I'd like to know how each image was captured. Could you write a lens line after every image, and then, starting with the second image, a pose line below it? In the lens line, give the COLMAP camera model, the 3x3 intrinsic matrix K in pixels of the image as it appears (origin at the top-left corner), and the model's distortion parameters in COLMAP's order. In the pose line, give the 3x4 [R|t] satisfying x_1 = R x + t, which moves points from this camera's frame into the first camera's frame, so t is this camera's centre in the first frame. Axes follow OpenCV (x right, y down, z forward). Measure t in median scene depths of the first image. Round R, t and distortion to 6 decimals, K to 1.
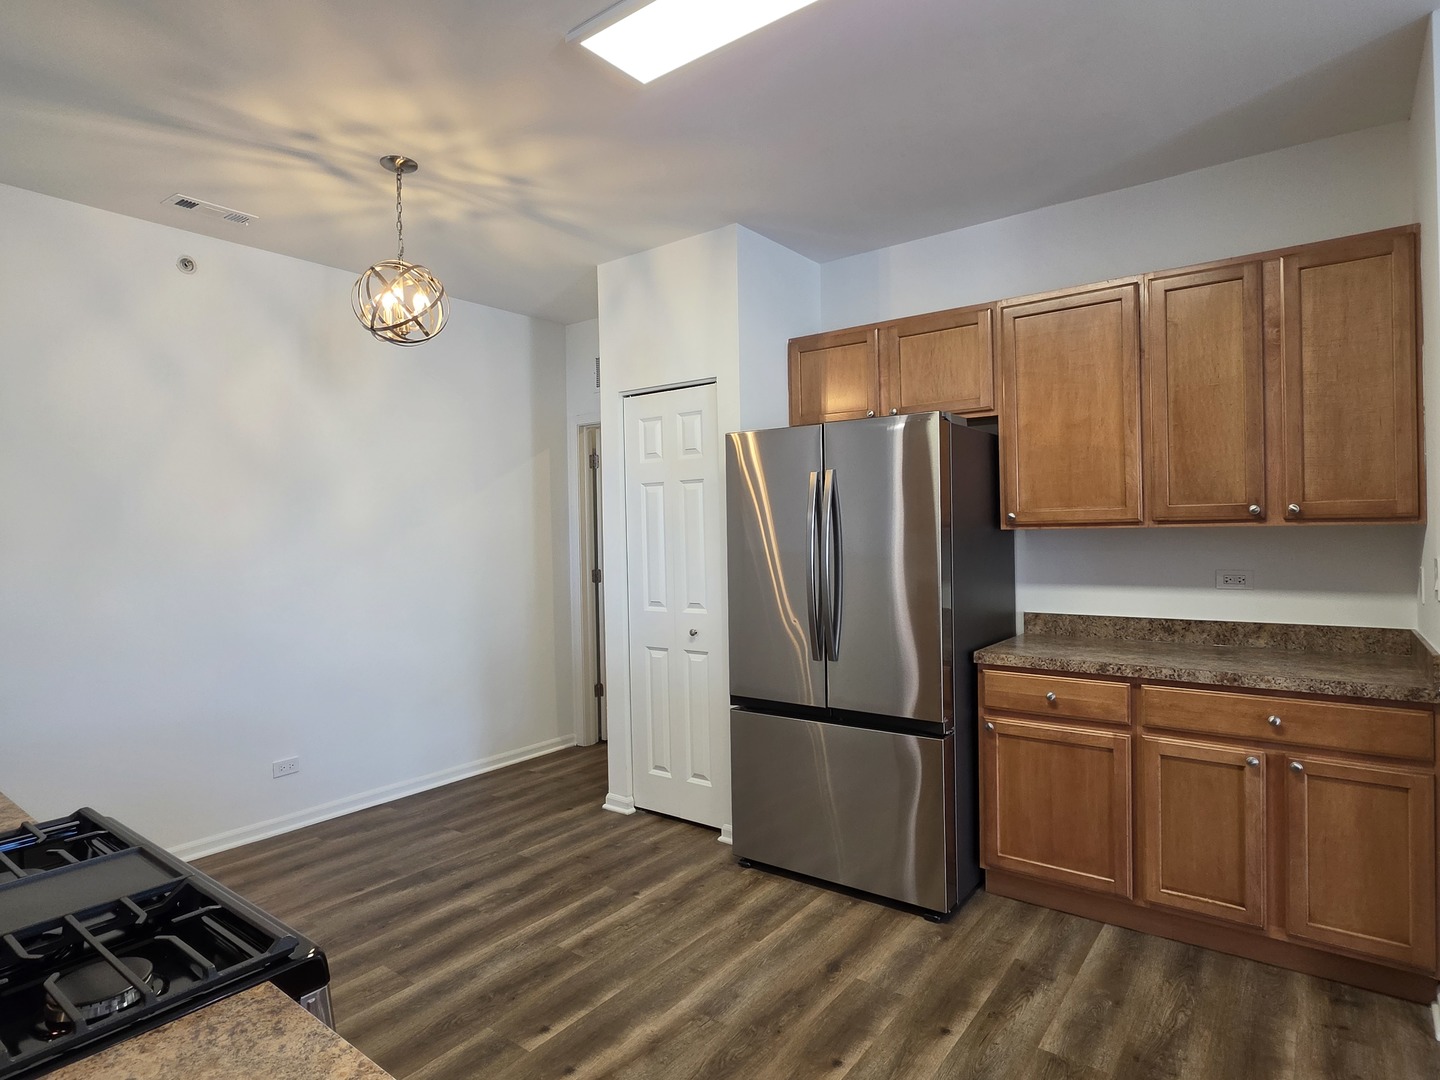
lens RADIAL K [[804.0, 0, 723.3], [0, 804.0, 531.4], [0, 0, 1]] dist [-0.000588, -0.000602]
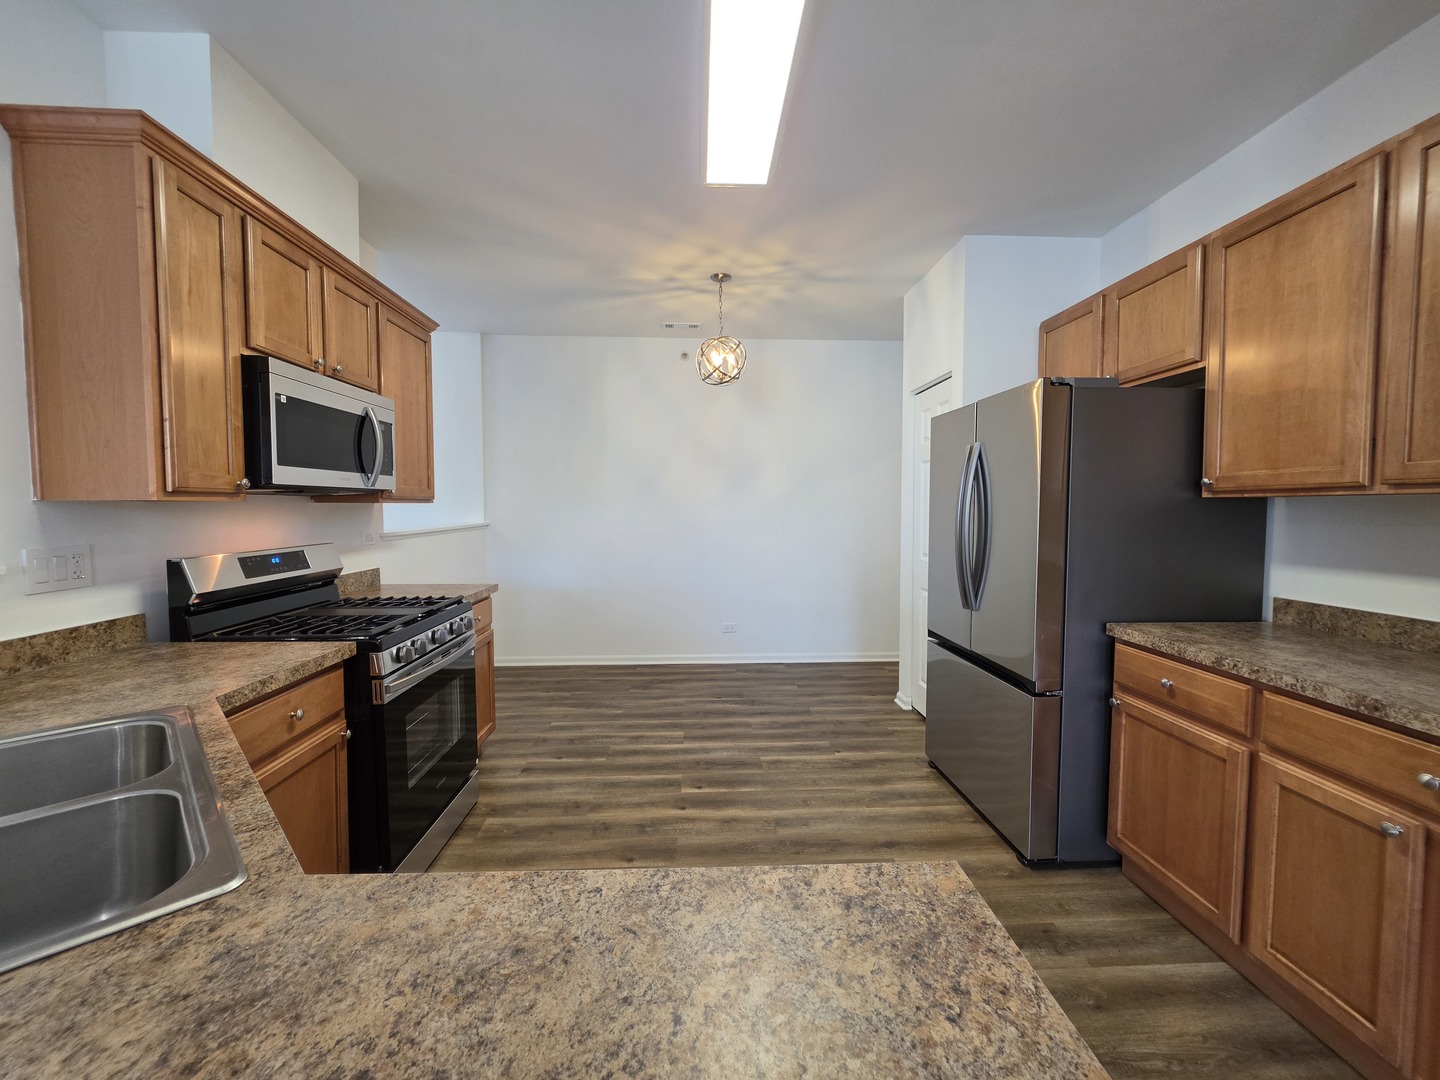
lens RADIAL K [[582.2, 0, 718.9], [0, 582.2, 534.5], [0, 0, 1]] dist [-0.001533, -0.000345]
pose [[0.636842, 0.054978, -0.769031, 0.562215], [-0.014207, 0.998122, 0.059591, 0.009010], [0.770863, -0.027024, 0.636427, 0.204934]]
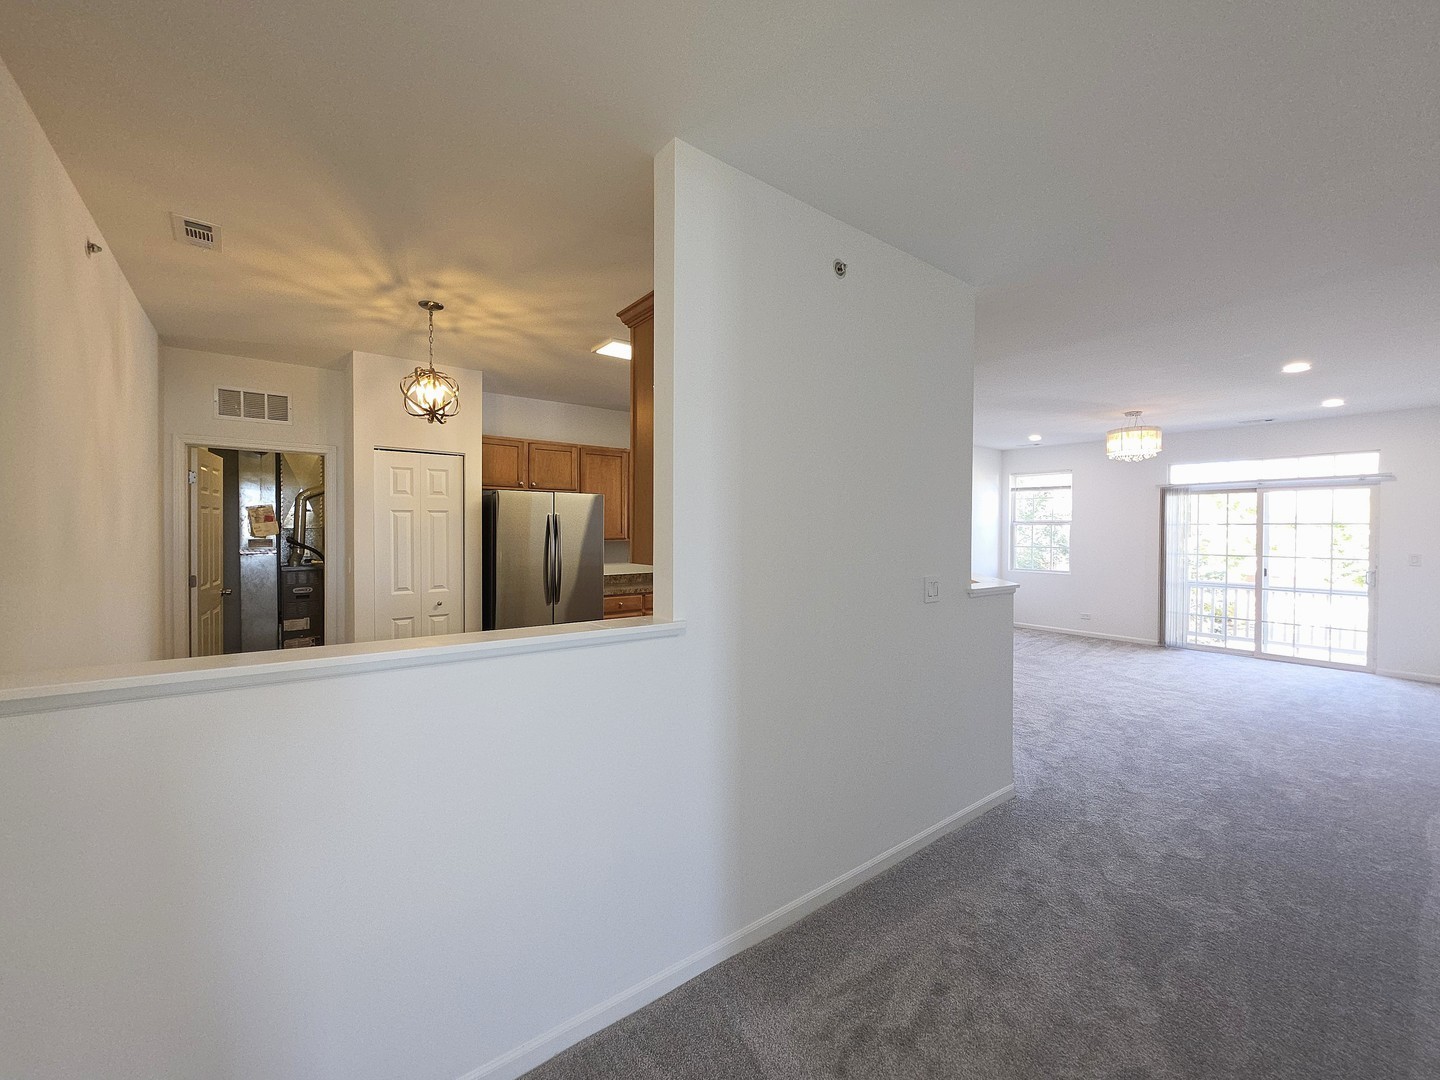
lens RADIAL K [[573.9, 0, 722.2], [0, 573.9, 533.6], [0, 0, 1]] dist [-0.001770, -0.000258]
pose [[0.258606, 0.011499, 0.965915, -1.314927], [-0.008232, 0.999919, -0.009700, -0.013243], [-0.965948, -0.005443, 0.258679, 0.173868]]
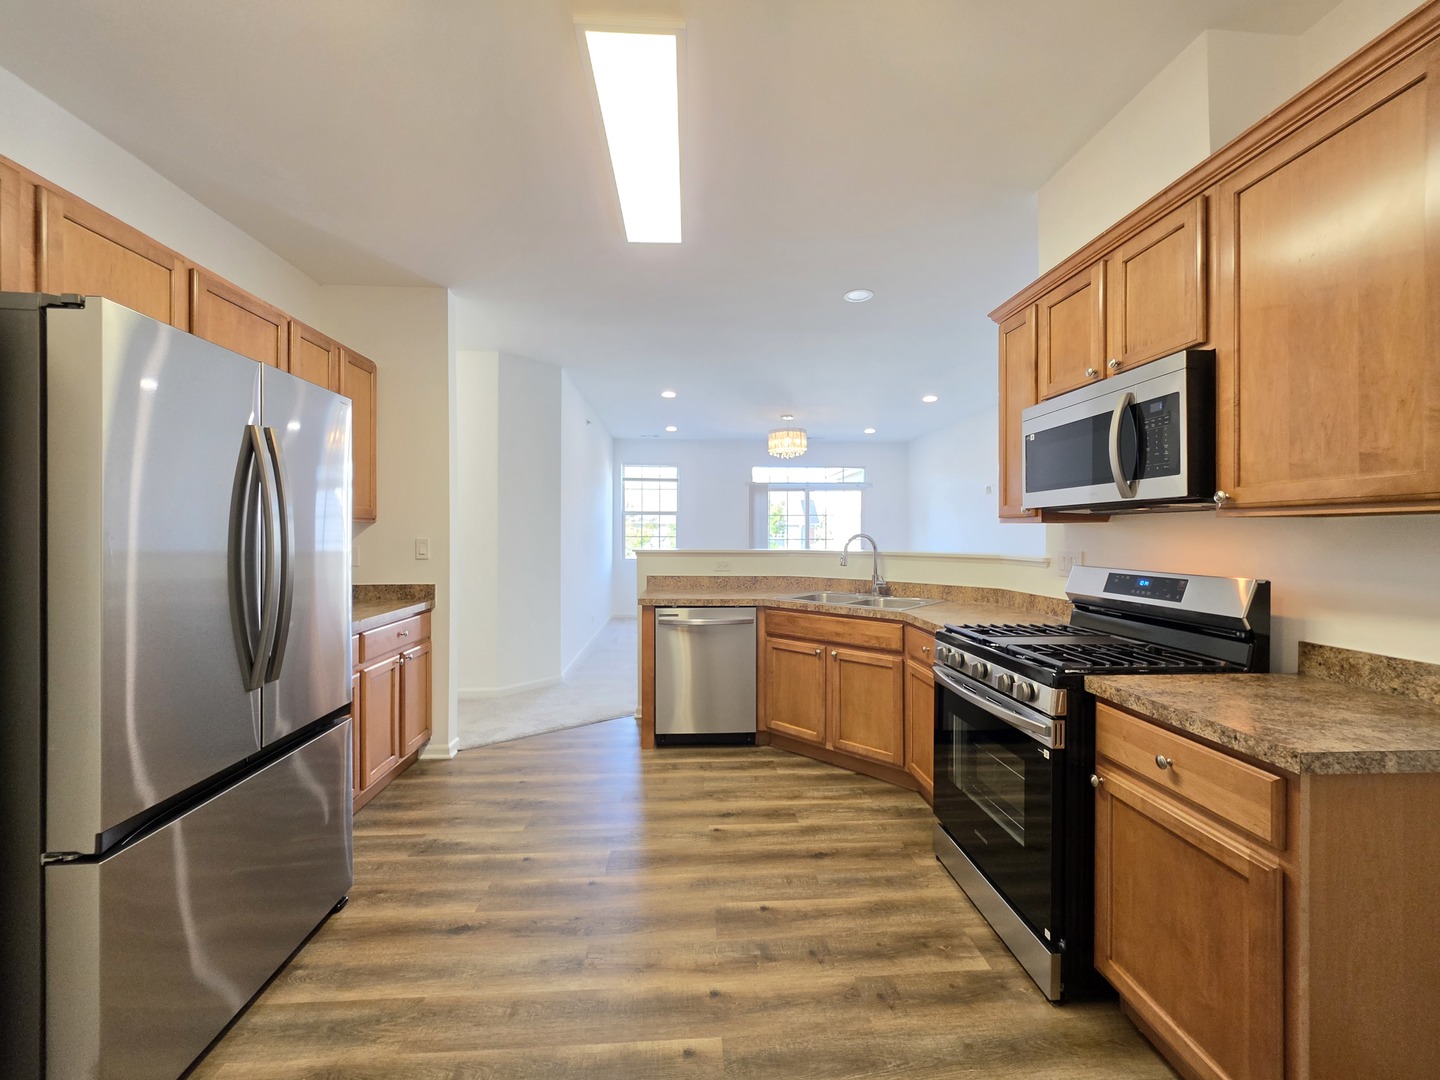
lens RADIAL K [[573.9, 0, 722.2], [0, 573.9, 533.6], [0, 0, 1]] dist [-0.001770, -0.000258]
pose [[-0.655657, 0.016824, 0.754872, -0.577381], [0.013668, 0.999852, -0.010413, 0.036215], [-0.754935, 0.003490, -0.655790, 1.084001]]
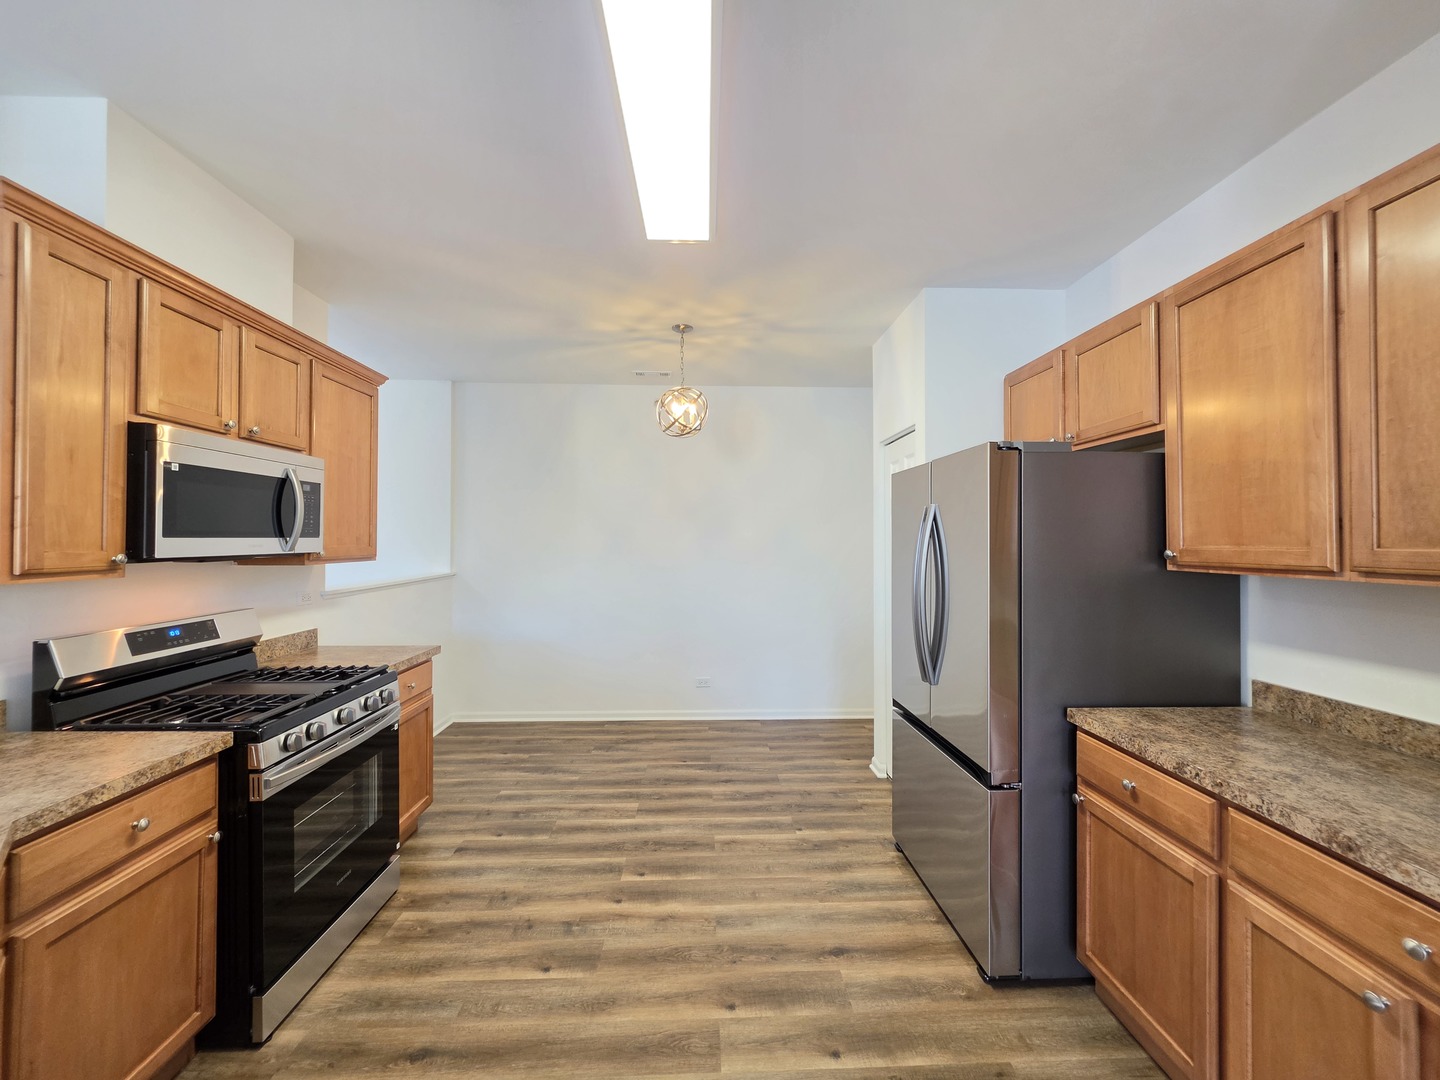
lens RADIAL K [[582.3, 0, 719.9], [0, 582.3, 533.2], [0, 0, 1]] dist [-0.001954, 0.000277]
pose [[0.627851, 0.010373, -0.778264, 0.582482], [-0.015699, 0.999877, 0.000662, -0.036677], [0.778175, 0.011802, 0.627936, 0.311754]]
